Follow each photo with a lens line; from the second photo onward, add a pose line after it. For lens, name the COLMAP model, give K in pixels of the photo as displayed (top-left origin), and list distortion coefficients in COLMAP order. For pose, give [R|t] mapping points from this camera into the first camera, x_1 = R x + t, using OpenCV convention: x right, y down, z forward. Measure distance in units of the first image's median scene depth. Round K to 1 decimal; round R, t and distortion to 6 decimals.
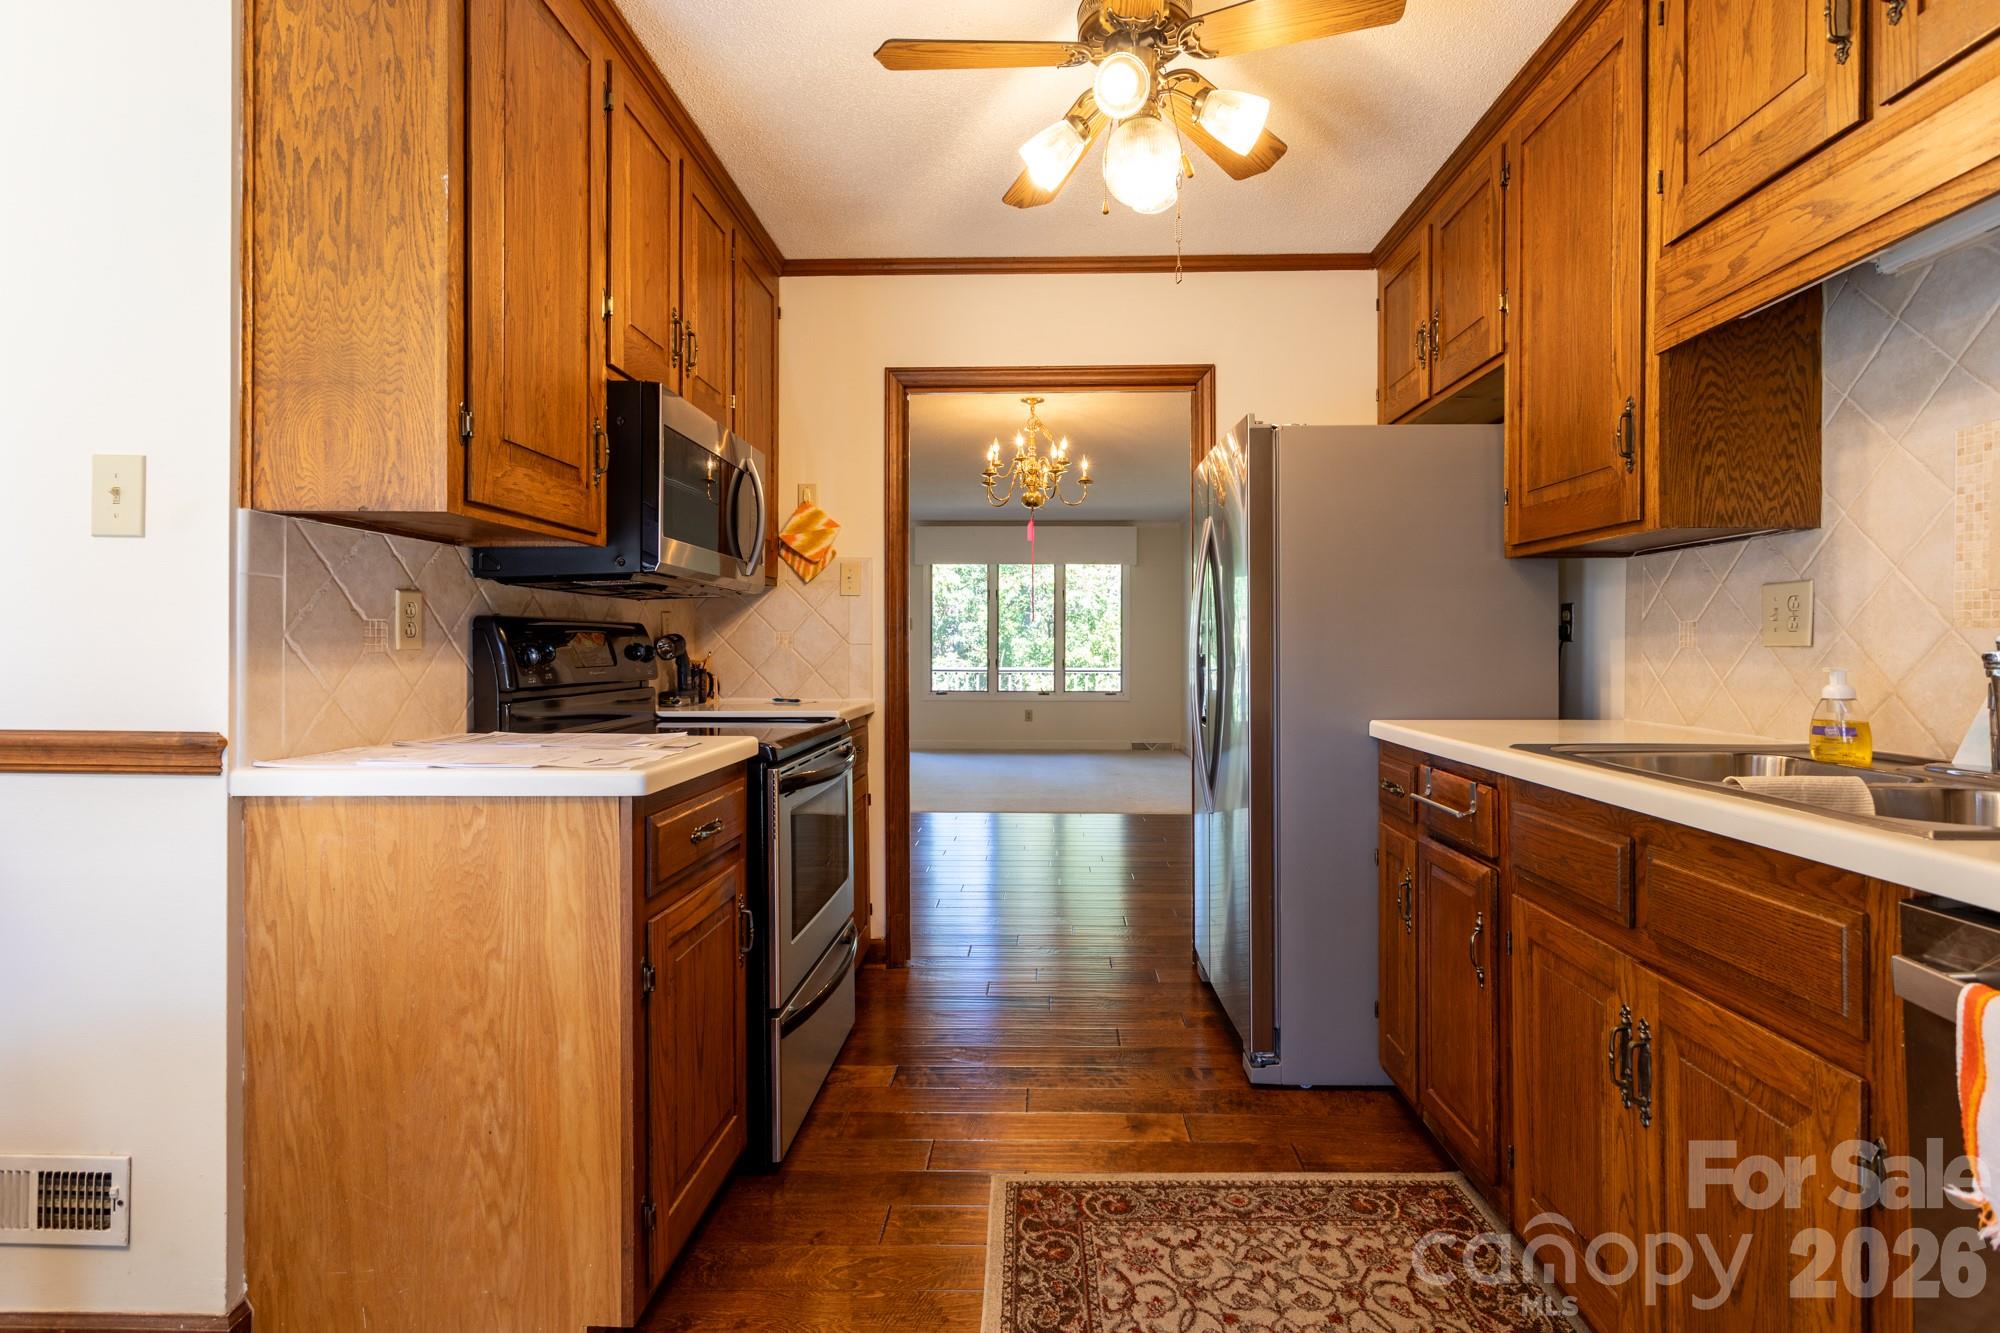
lens RADIAL K [[952.2, 0, 1004.4], [0, 952.2, 650.1], [0, 0, 1]] dist [0.001221, 0.000983]
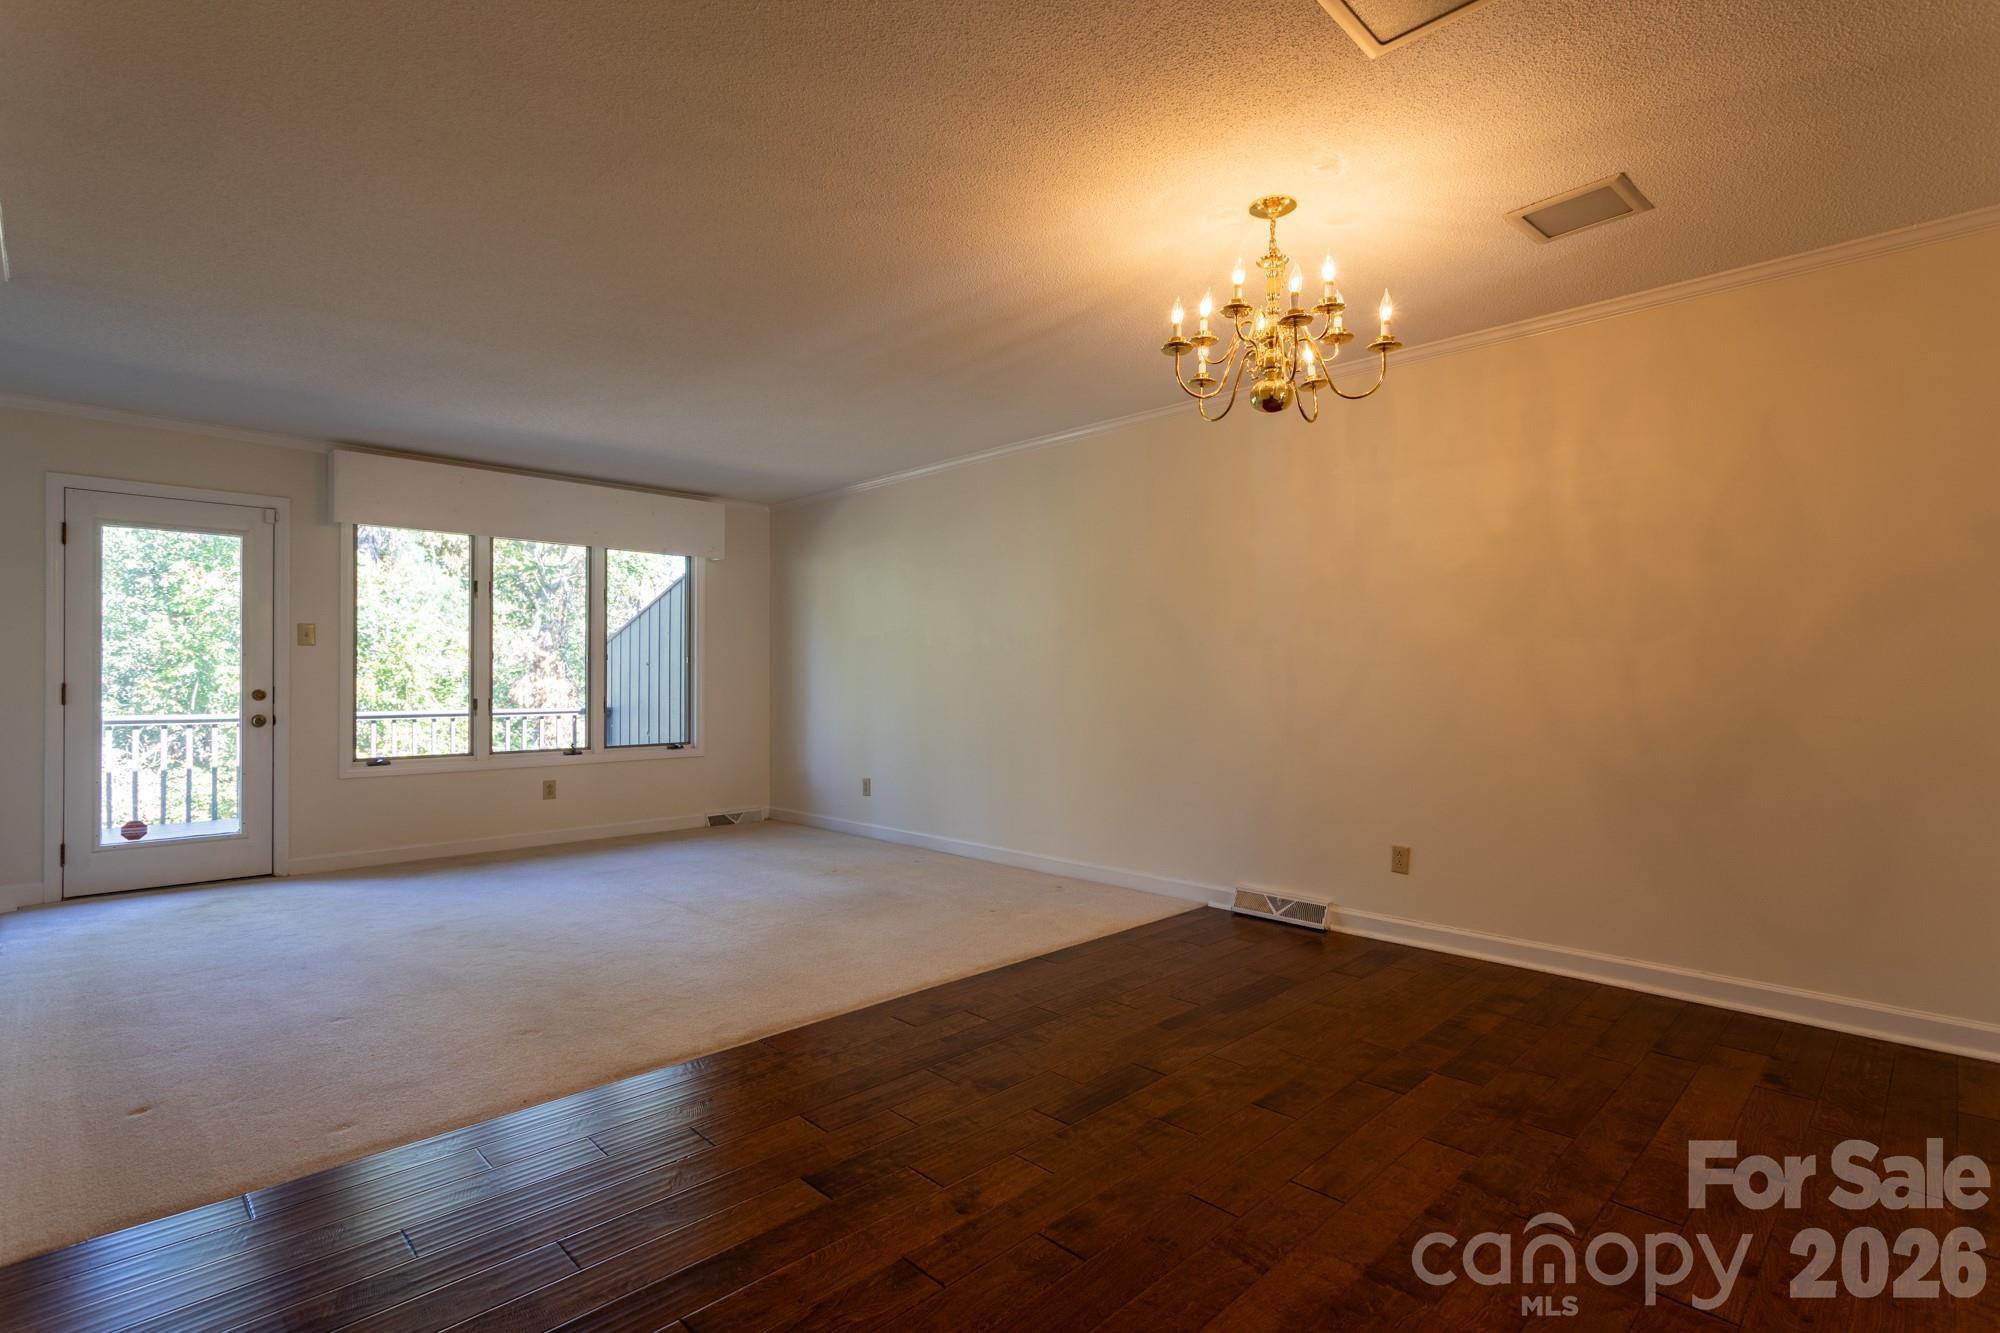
lens RADIAL K [[952.2, 0, 1007.1], [0, 952.2, 681.6], [0, 0, 1]] dist [0.001221, 0.000983]
pose [[0.670884, 0.001361, 0.741561, -0.228903], [0.000398, 0.999998, -0.002195, 0.000781], [-0.741562, 0.001768, 0.670882, 0.371440]]
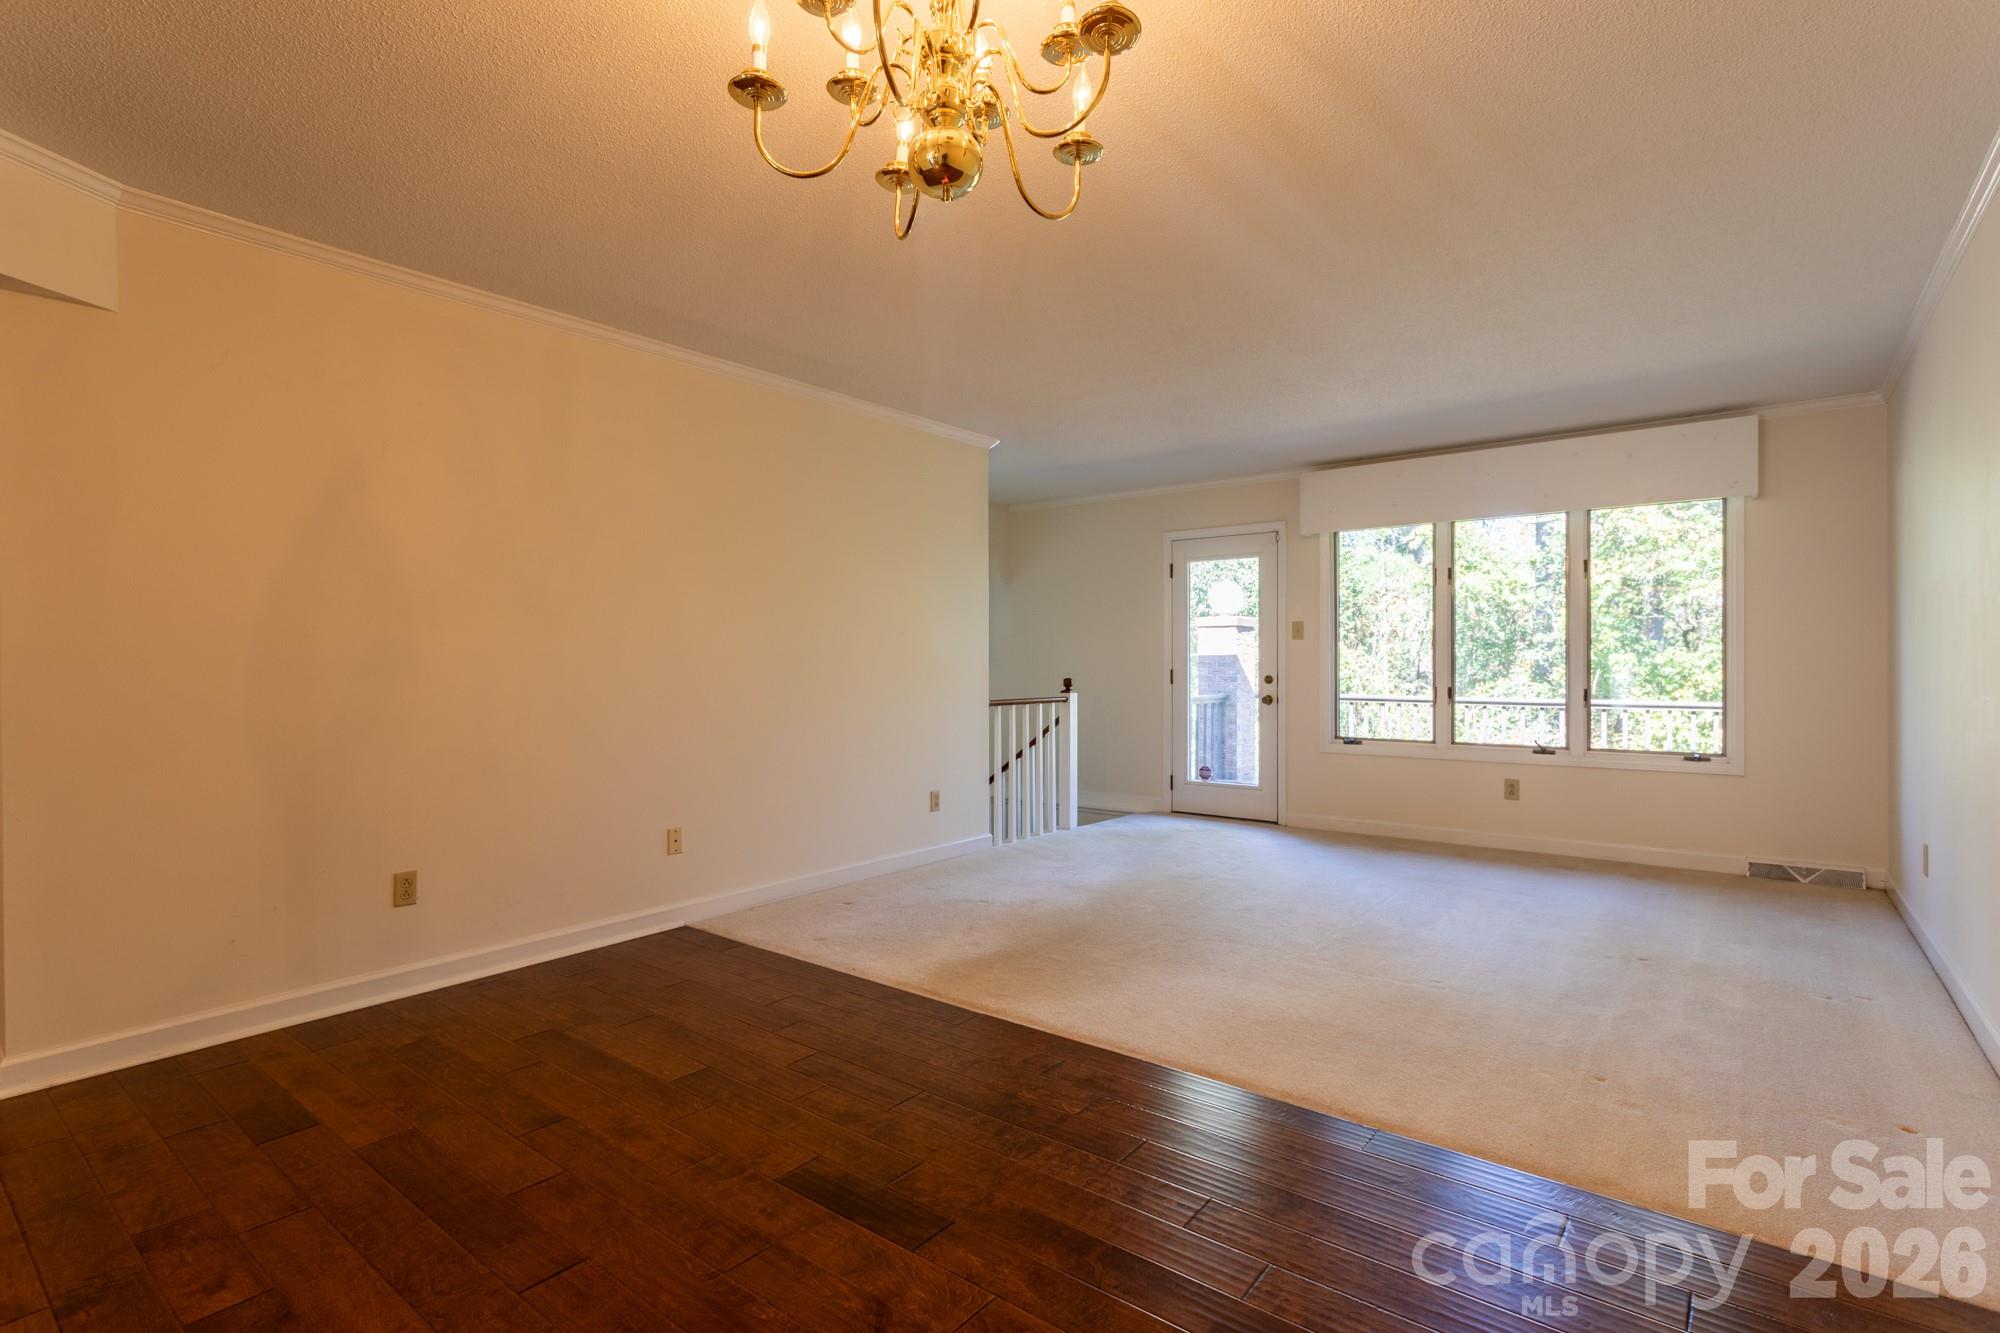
lens RADIAL K [[952.2, 0, 1003.8], [0, 952.2, 657.3], [0, 0, 1]] dist [0.001221, 0.000983]
pose [[0.815535, -0.001983, -0.578704, 0.104203], [-0.005568, 0.999921, -0.011272, 0.000024], [0.578680, 0.012415, 0.815460, 0.378713]]
